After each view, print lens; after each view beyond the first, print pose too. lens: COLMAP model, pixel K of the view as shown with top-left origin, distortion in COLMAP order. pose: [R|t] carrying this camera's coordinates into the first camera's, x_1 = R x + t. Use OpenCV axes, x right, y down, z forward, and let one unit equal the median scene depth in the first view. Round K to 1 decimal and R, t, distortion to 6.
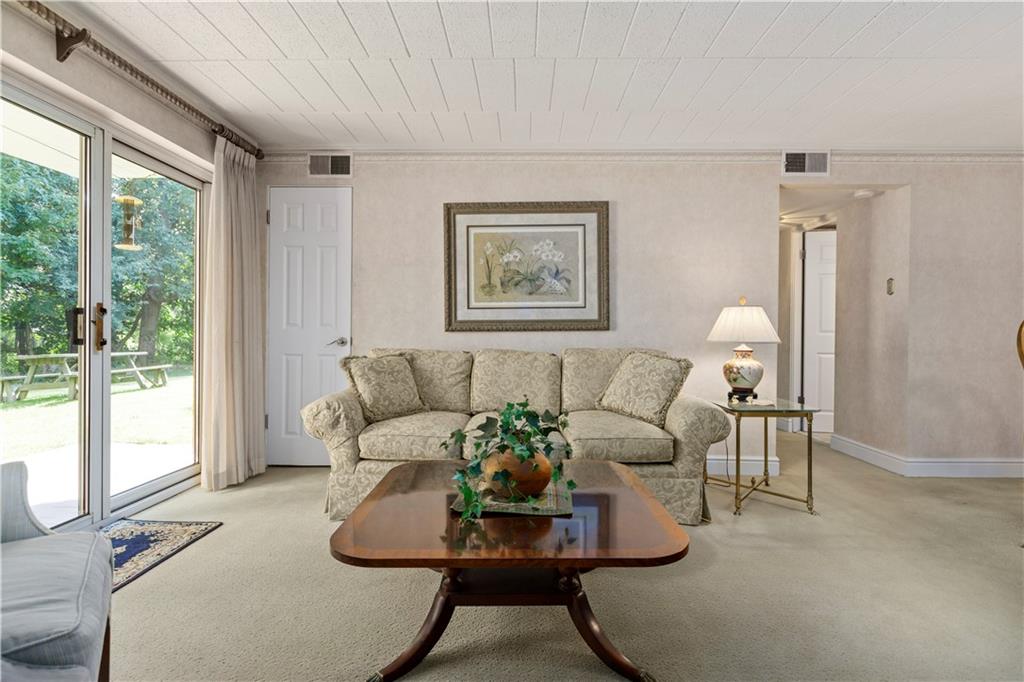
lens RADIAL K [[516.4, 0, 514.8], [0, 516.4, 335.0], [0, 0, 1]] dist [-0.002109, 0.000012]
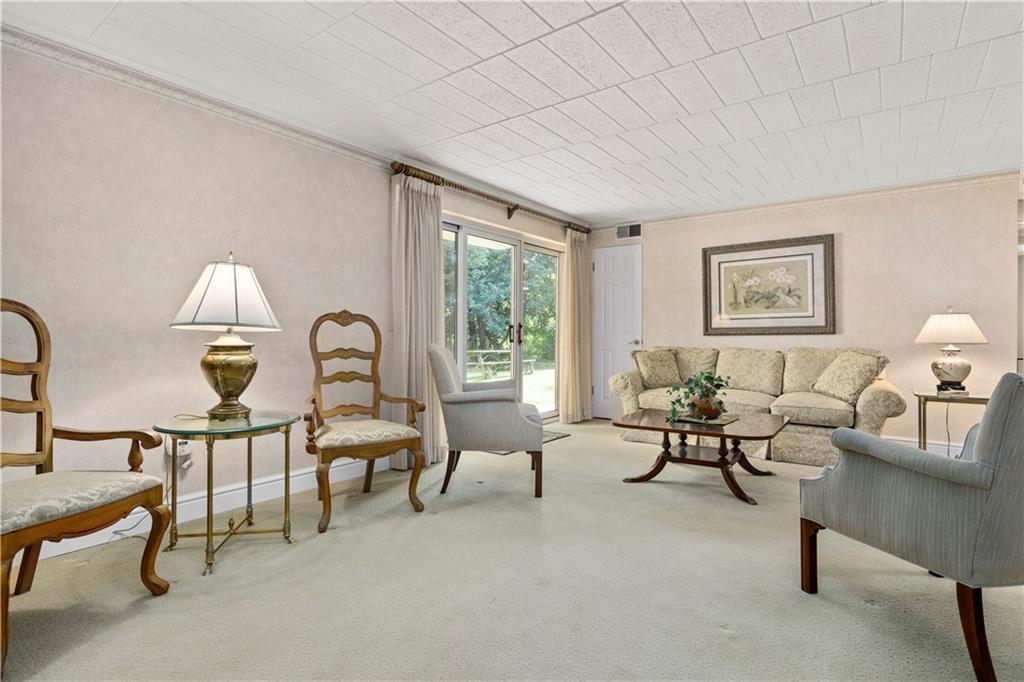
lens RADIAL K [[516.4, 0, 507.9], [0, 516.4, 334.7], [0, 0, 1]] dist [-0.002109, 0.000012]
pose [[0.811057, -0.004892, -0.584946, 0.273922], [-0.000294, 0.999961, -0.008771, 0.003916], [0.584966, 0.007286, 0.811025, -0.515930]]
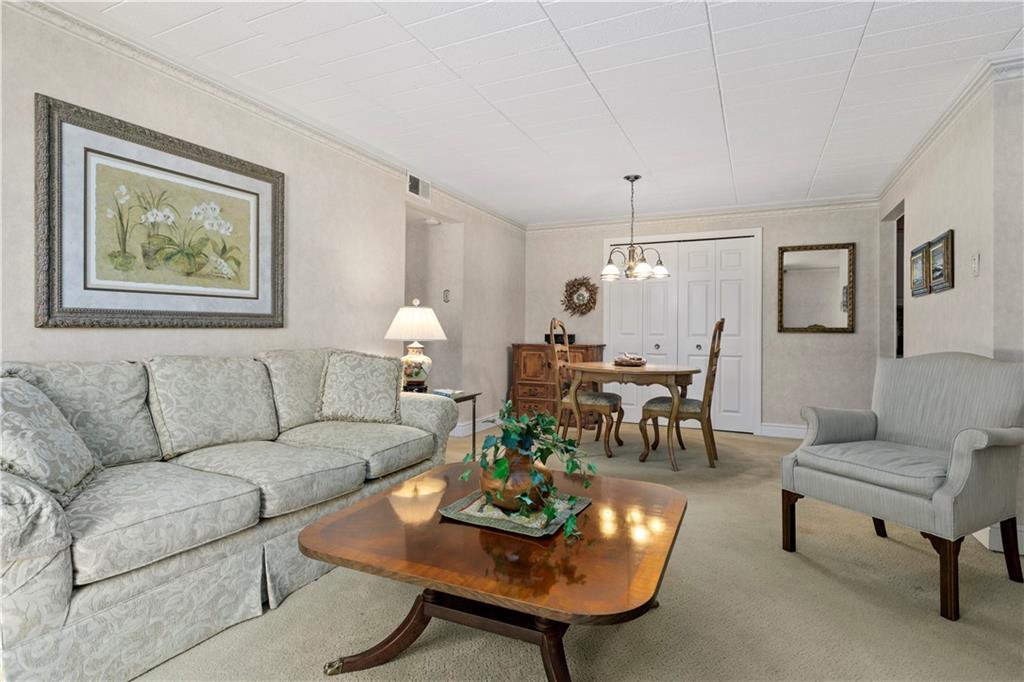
lens RADIAL K [[516.4, 0, 508.2], [0, 516.4, 333.8], [0, 0, 1]] dist [-0.002109, 0.000012]
pose [[0.419341, -0.002758, 0.907825, -0.425478], [-0.003509, 0.999983, 0.004659, -0.004143], [-0.907822, -0.005139, 0.419324, 0.316569]]
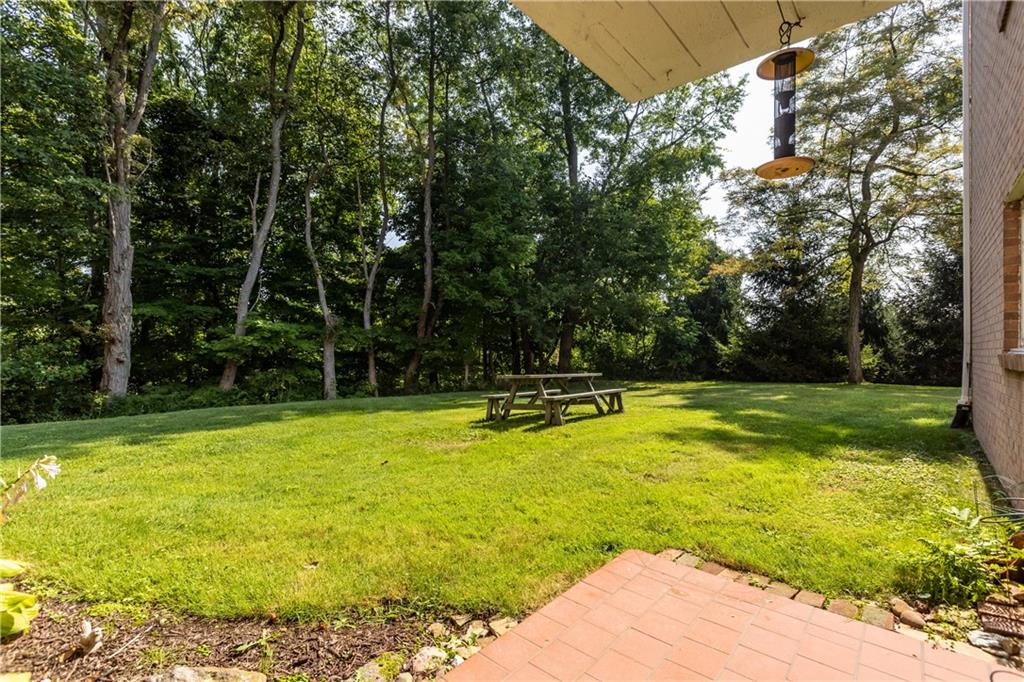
lens RADIAL K [[464.3, 0, 507.4], [0, 464.3, 340.5], [0, 0, 1]] dist [0.006143, -0.002194]
pose [[0.765404, -0.008480, -0.643495, -0.748244], [-0.009184, 0.999667, -0.024098, -0.012271], [0.643485, 0.024355, 0.765071, 0.602211]]
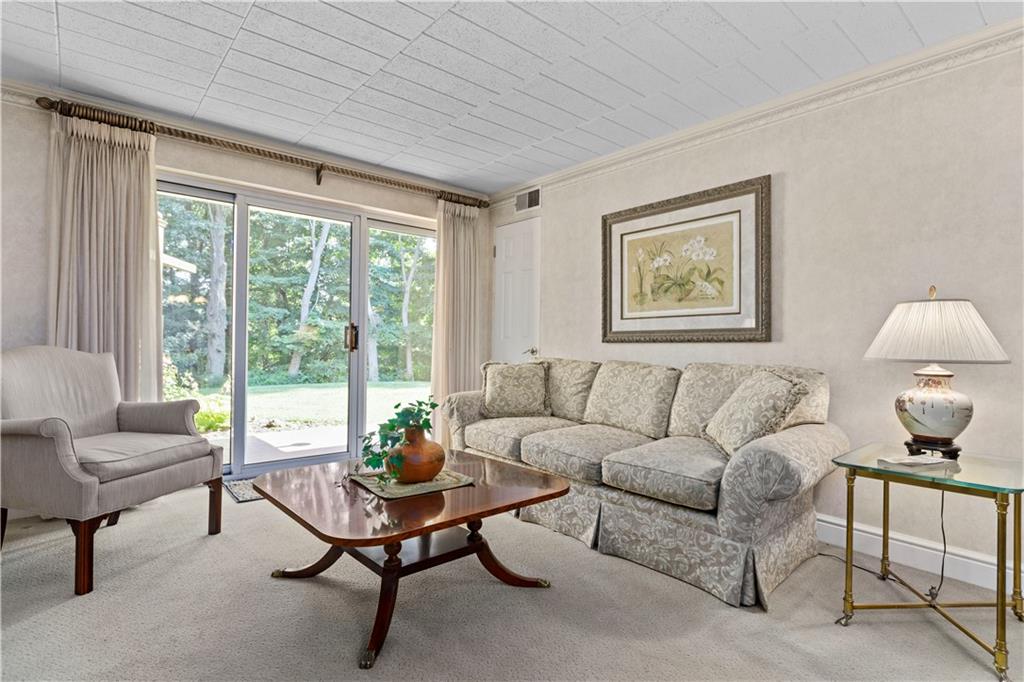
lens RADIAL K [[516.4, 0, 508.5], [0, 516.4, 346.0], [0, 0, 1]] dist [-0.002109, 0.000012]
pose [[0.659333, 0.008199, -0.751806, 0.505232], [-0.014875, 0.999887, -0.002141, 0.004677], [0.751704, 0.012595, 0.659381, 0.200156]]
